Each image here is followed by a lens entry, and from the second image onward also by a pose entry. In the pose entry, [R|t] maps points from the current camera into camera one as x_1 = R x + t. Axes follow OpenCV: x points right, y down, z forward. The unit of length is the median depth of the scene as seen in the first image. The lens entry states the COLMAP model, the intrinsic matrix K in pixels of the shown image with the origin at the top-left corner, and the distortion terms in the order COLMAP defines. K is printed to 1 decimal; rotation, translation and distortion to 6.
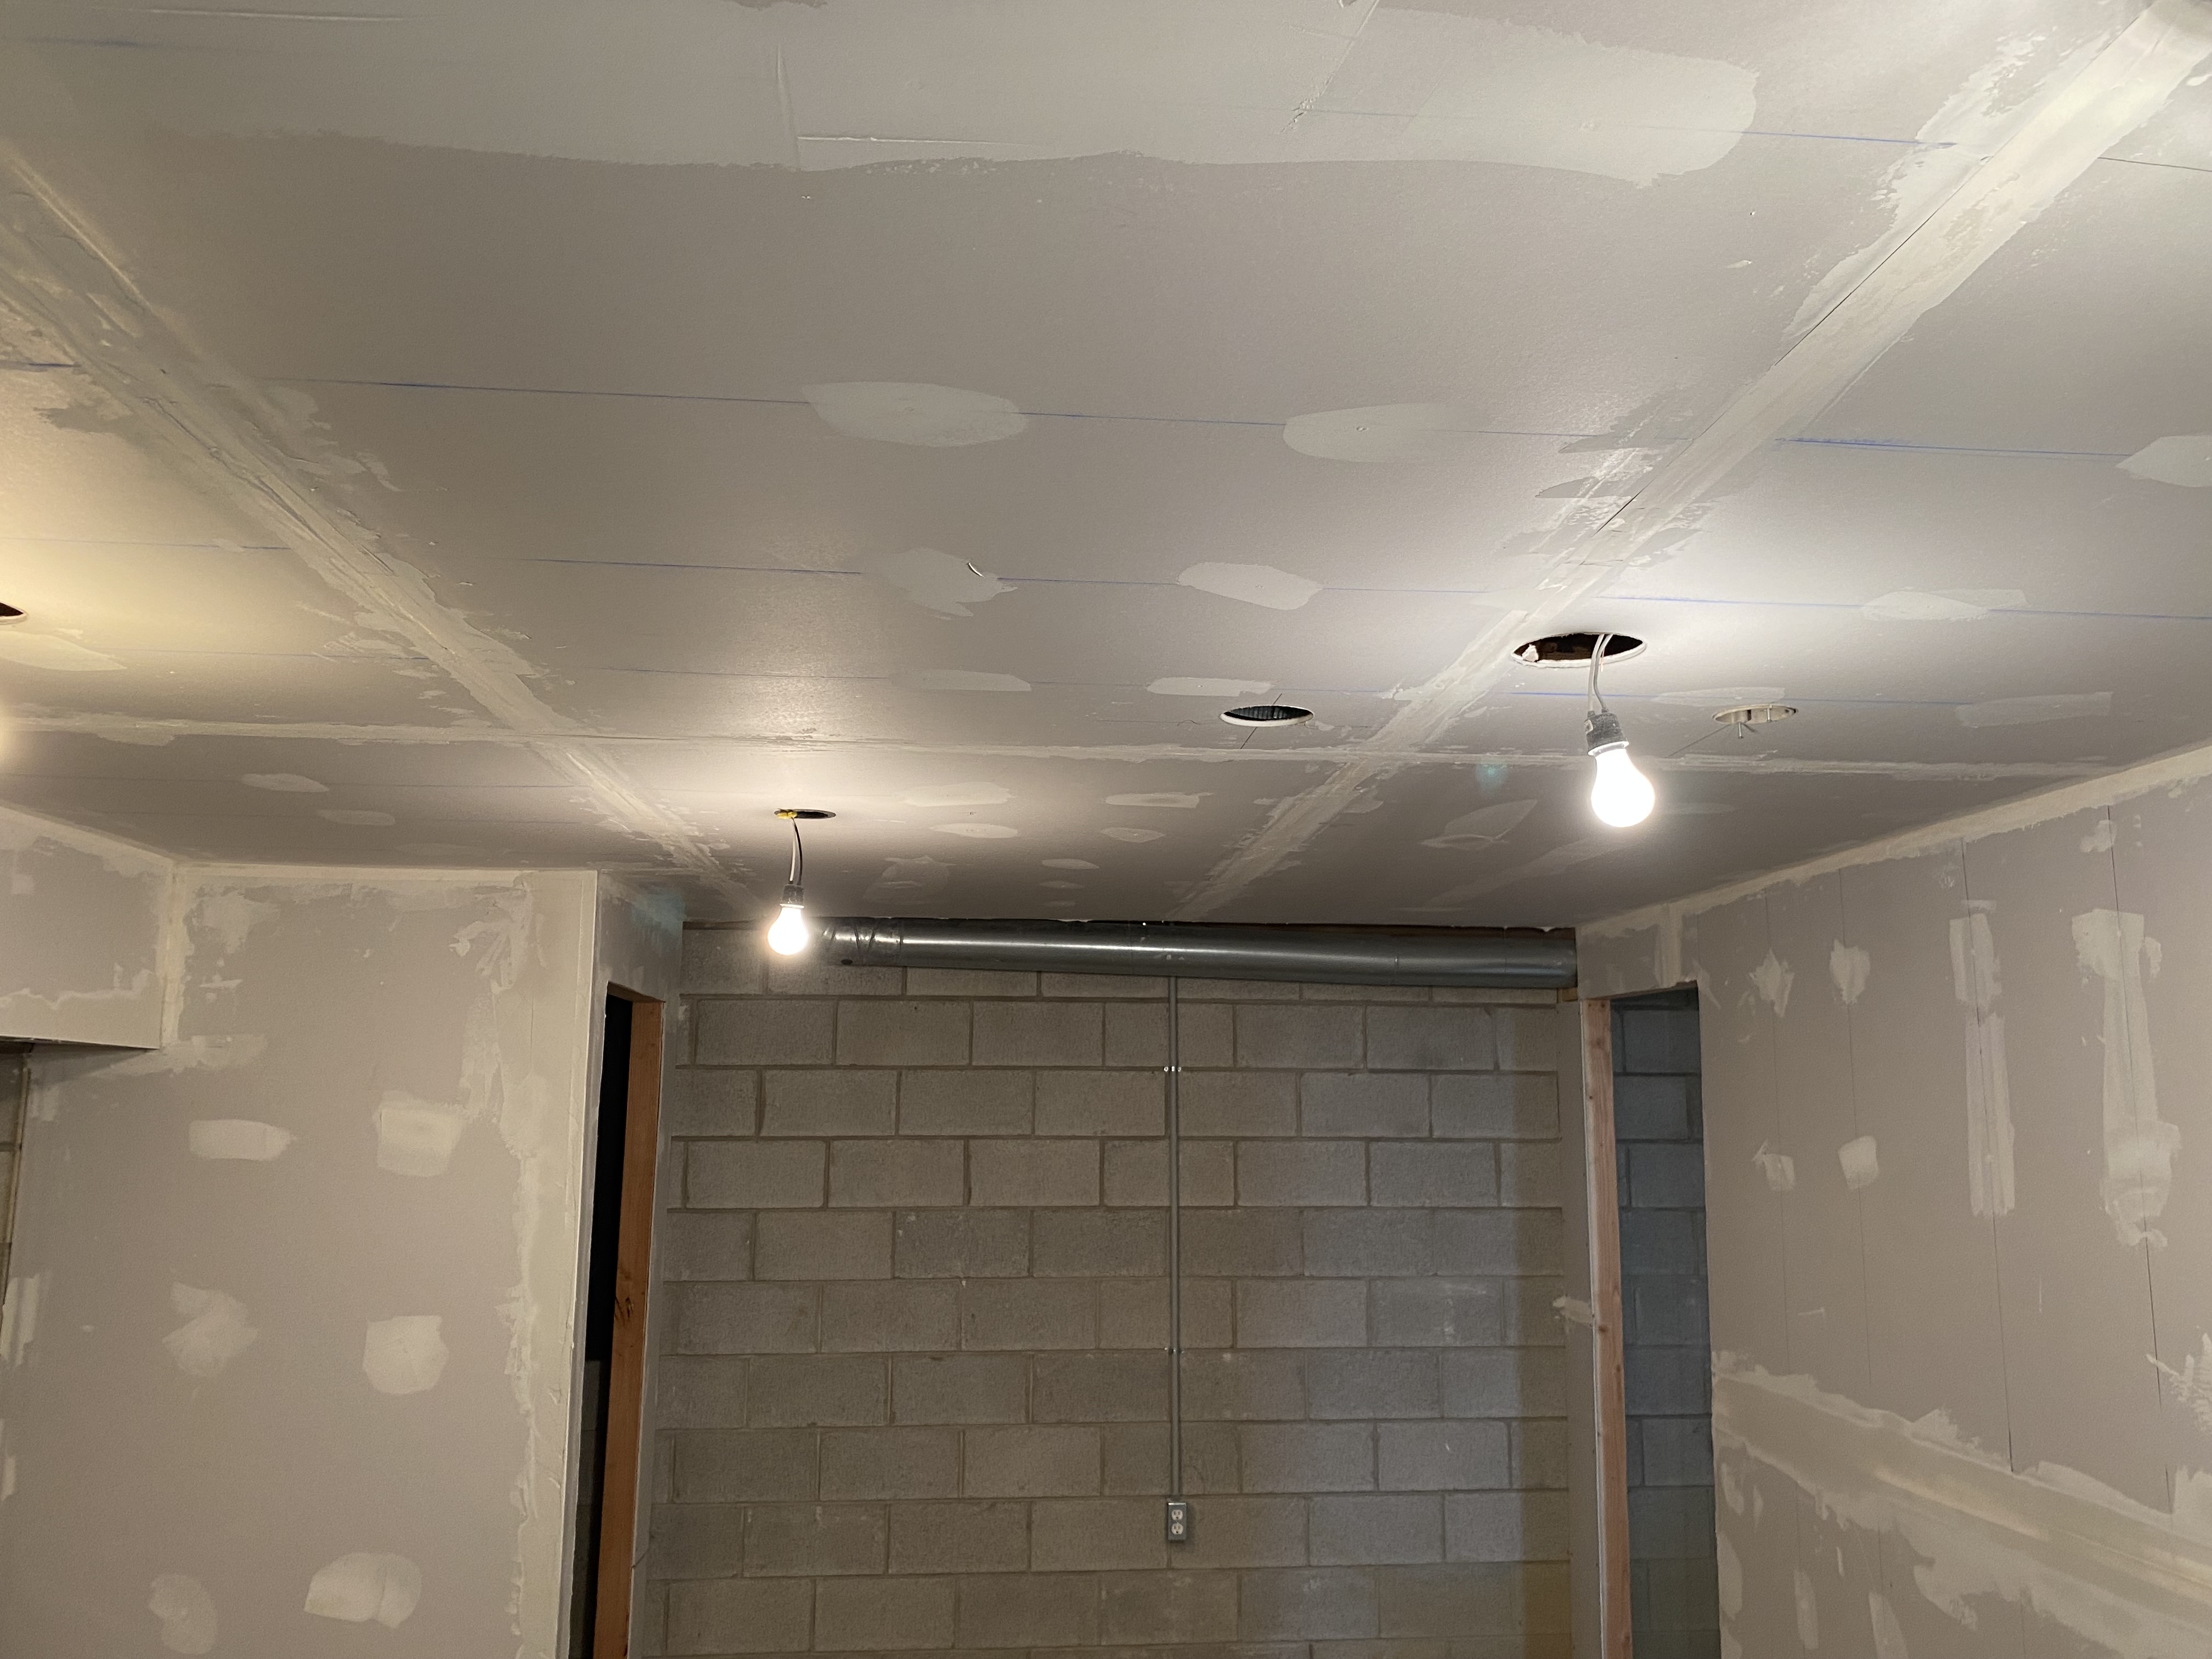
lens RADIAL K [[1680.8, 0, 1105.7], [0, 1680.8, 817.9], [0, 0, 1]] dist [0.035491, -0.027357]
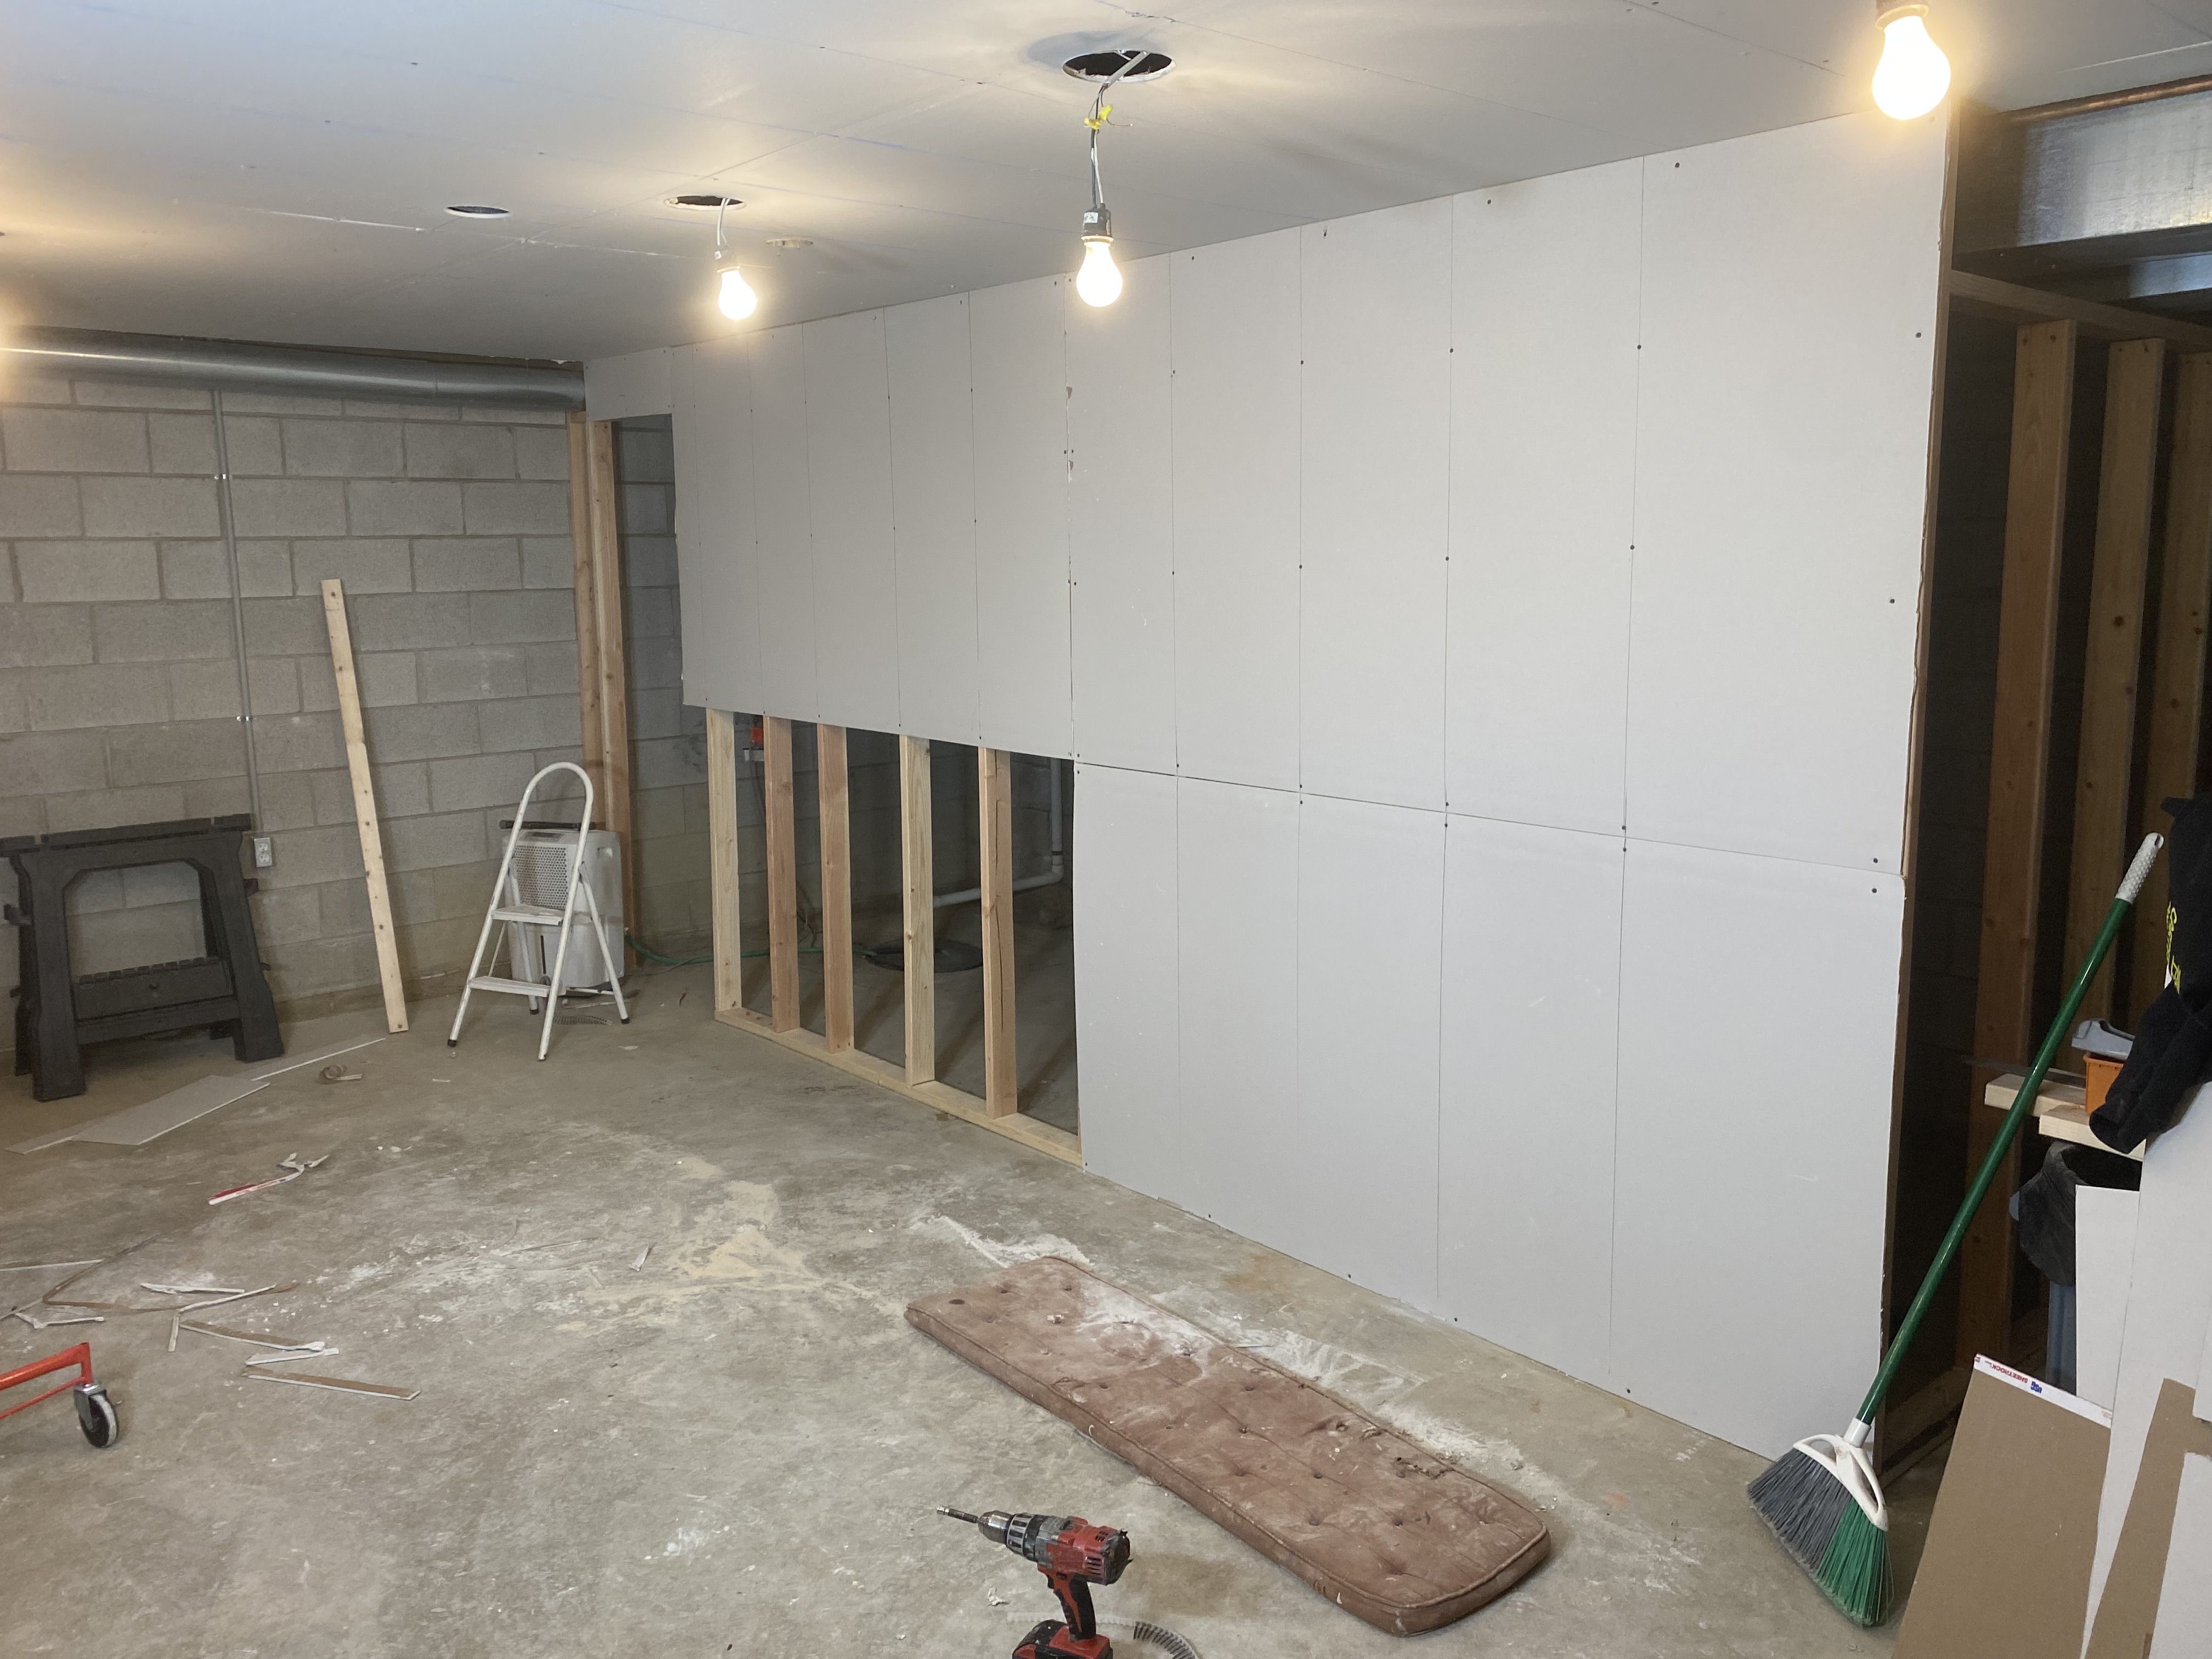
lens RADIAL K [[1680.8, 0, 1116.1], [0, 1680.8, 796.9], [0, 0, 1]] dist [0.035491, -0.027357]
pose [[0.800335, -0.105586, 0.590183, -0.173875], [-0.087283, 0.953365, 0.288923, -0.023385], [-0.593166, -0.282748, 0.753795, -0.254048]]
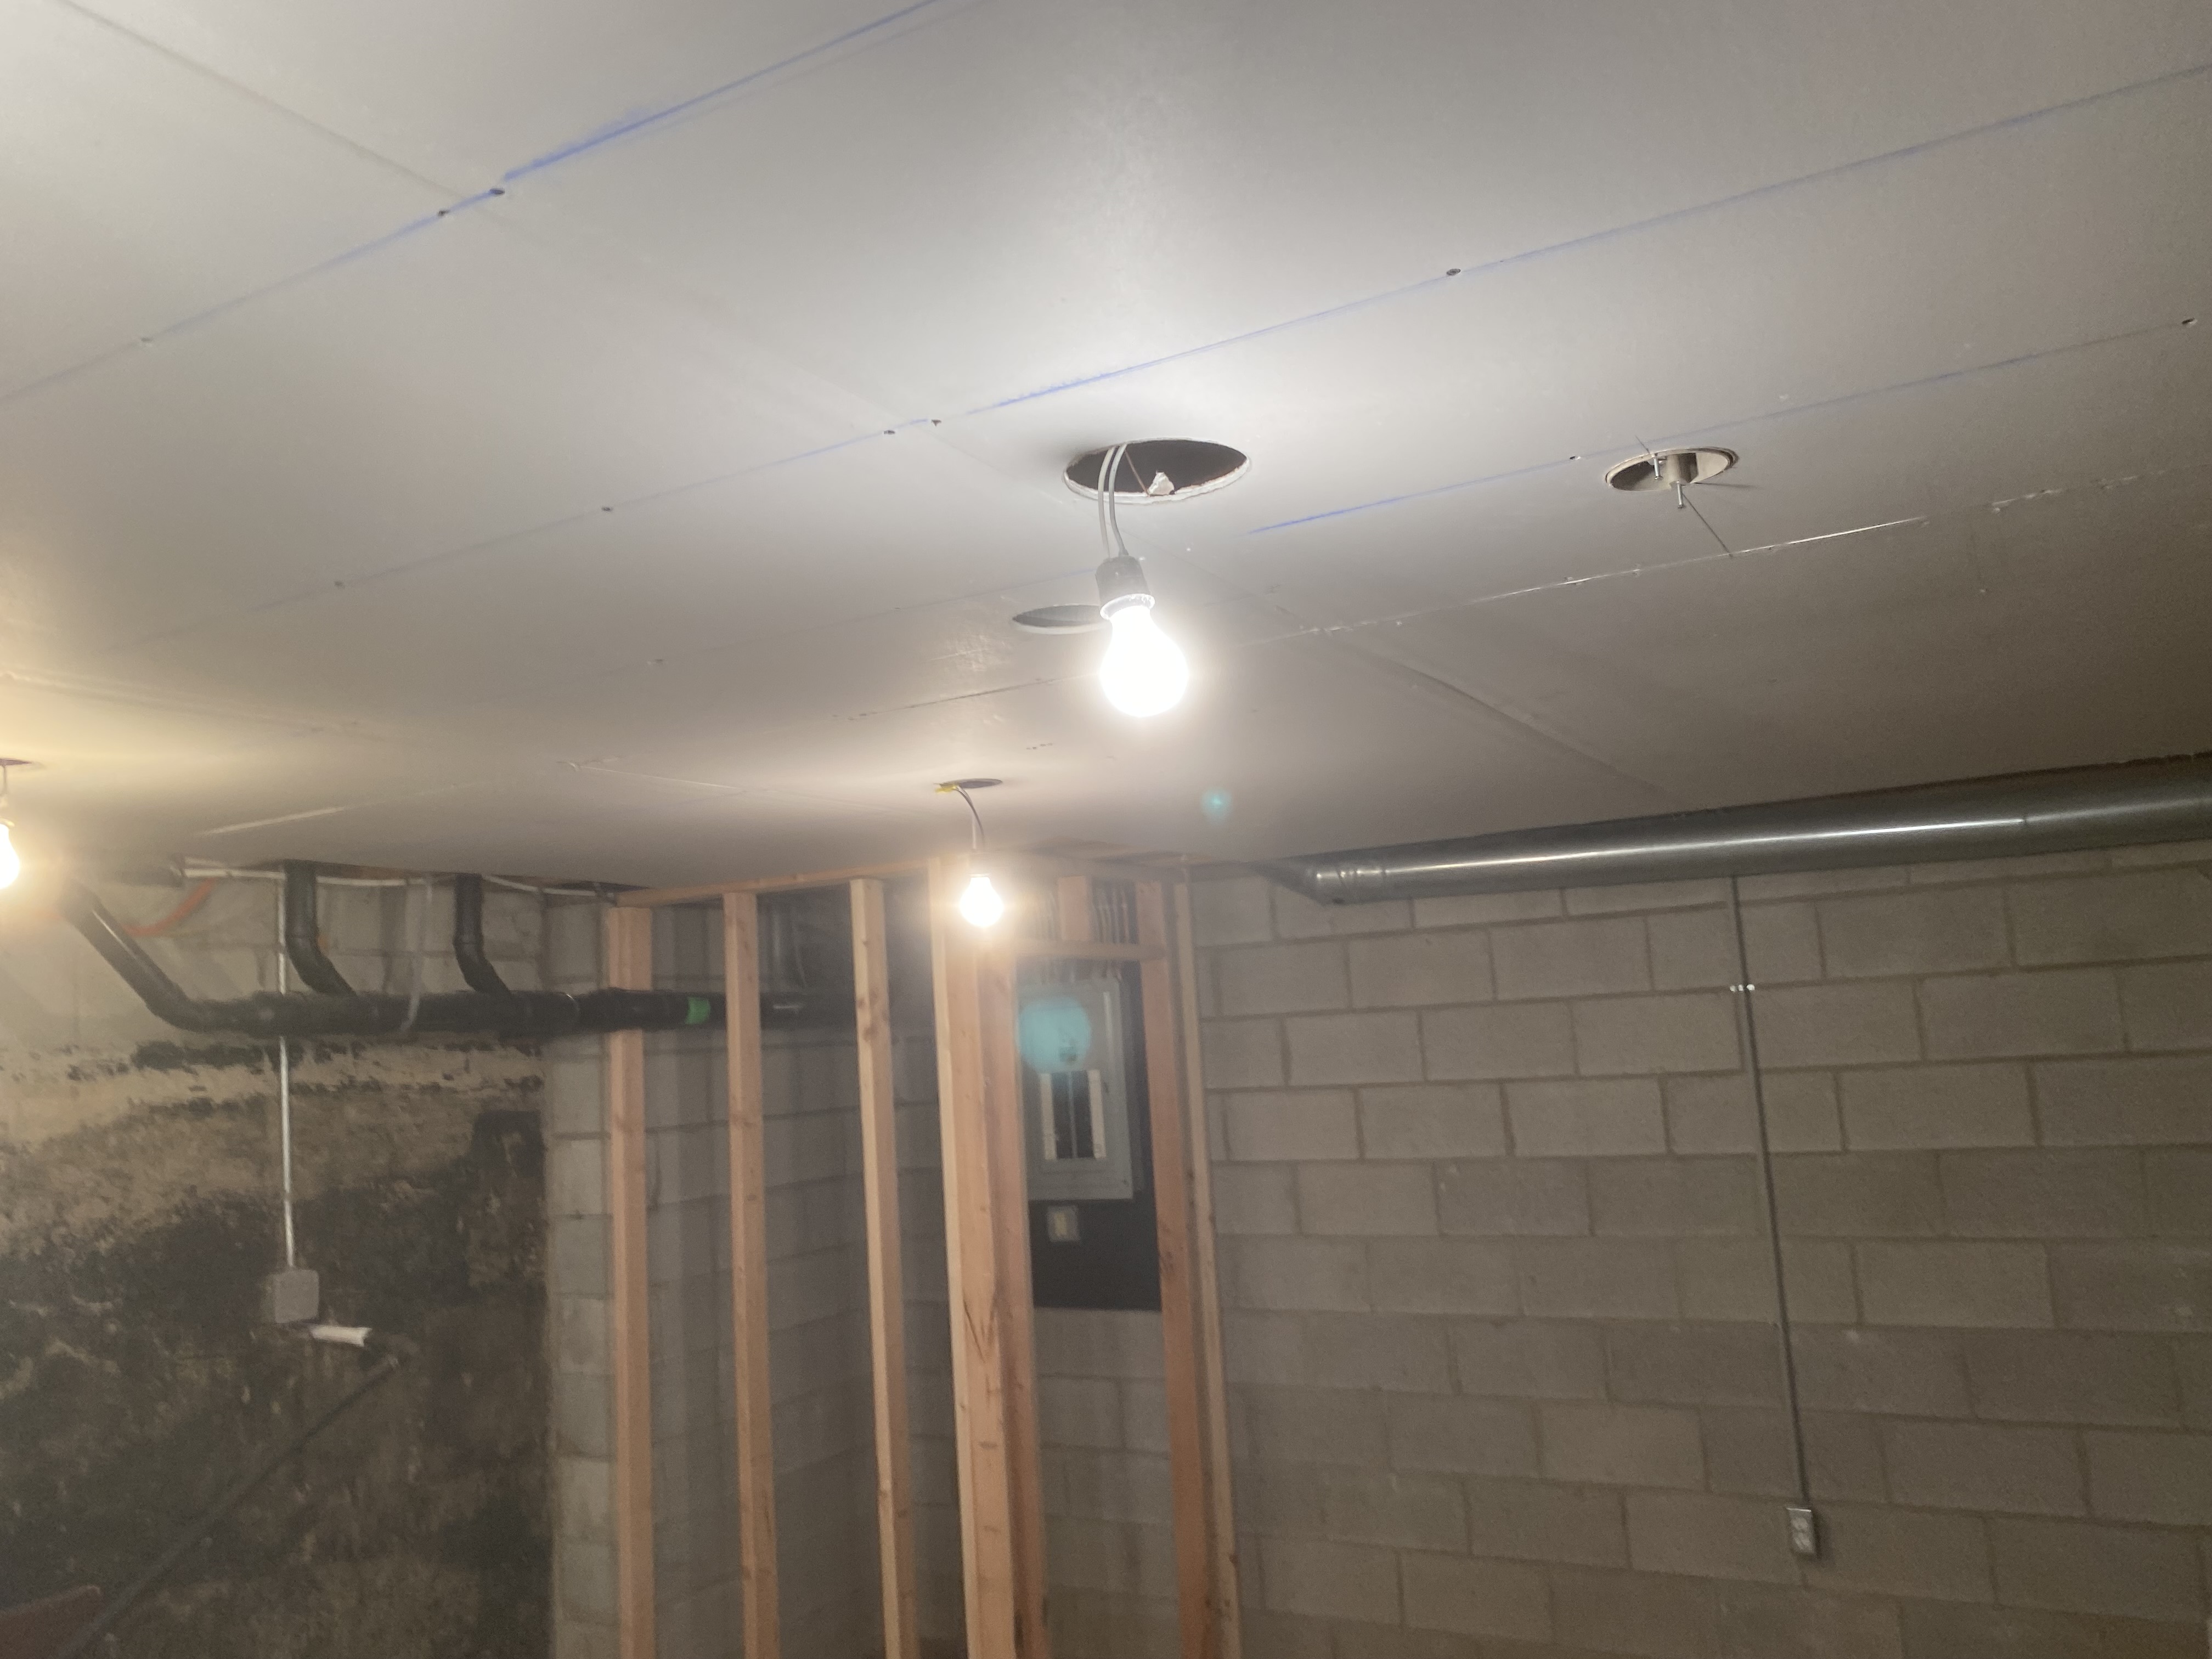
lens RADIAL K [[1680.8, 0, 1083.2], [0, 1680.8, 829.7], [0, 0, 1]] dist [0.035491, -0.027357]
pose [[0.826154, -0.125299, -0.549336, 0.241712], [0.157566, 0.987439, 0.011739, 0.013626], [0.540964, -0.096255, 0.835519, 0.148768]]
